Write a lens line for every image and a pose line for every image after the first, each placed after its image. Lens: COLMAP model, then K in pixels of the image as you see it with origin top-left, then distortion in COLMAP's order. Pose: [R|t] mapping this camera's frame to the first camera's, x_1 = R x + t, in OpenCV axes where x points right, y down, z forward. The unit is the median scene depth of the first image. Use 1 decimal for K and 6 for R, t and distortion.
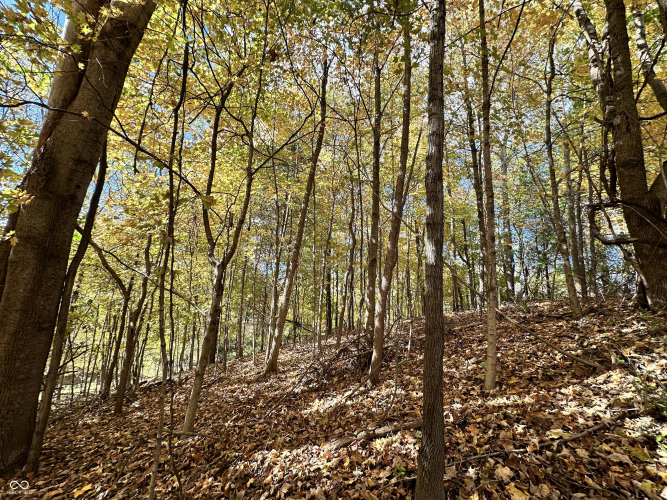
lens RADIAL K [[264.4, 0, 333.5], [0, 264.4, 250.0], [0, 0, 1]] dist [-0.001938, 0.000133]
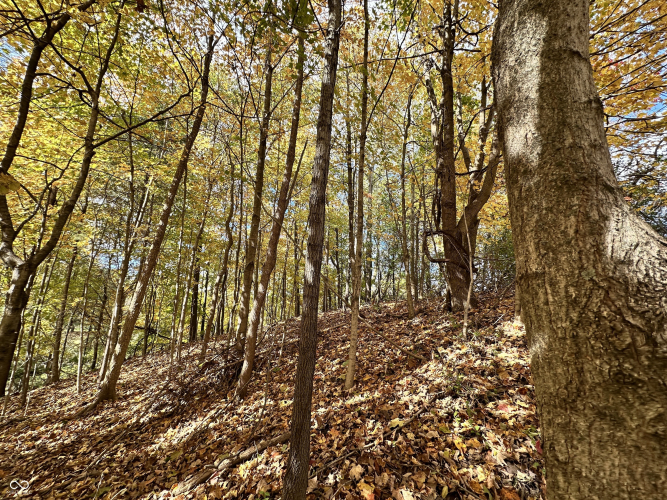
lens RADIAL K [[264.4, 0, 333.5], [0, 264.4, 250.0], [0, 0, 1]] dist [-0.001938, 0.000133]
pose [[0.897060, 0.069094, 0.436475, -0.001066], [-0.071329, 0.997389, -0.011289, -0.021732], [-0.436115, -0.021006, 0.899646, 0.010856]]
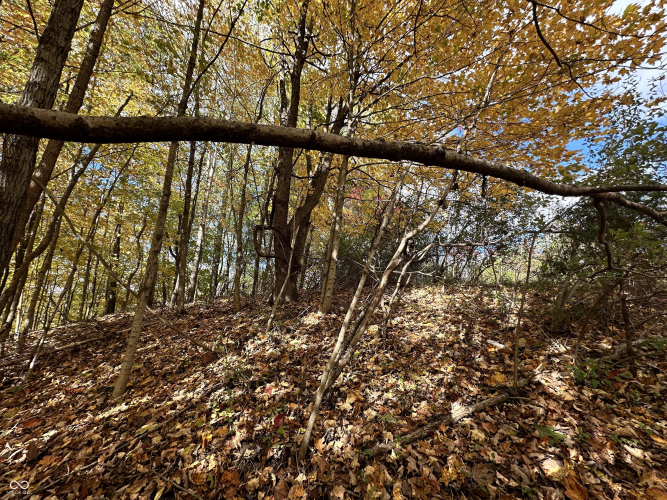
lens RADIAL K [[264.4, 0, 333.5], [0, 264.4, 250.0], [0, 0, 1]] dist [-0.001938, 0.000133]
pose [[0.559622, 0.137181, 0.817315, 0.092202], [-0.150961, 0.986579, -0.062227, -0.018366], [-0.814883, -0.088559, 0.572820, -0.049123]]
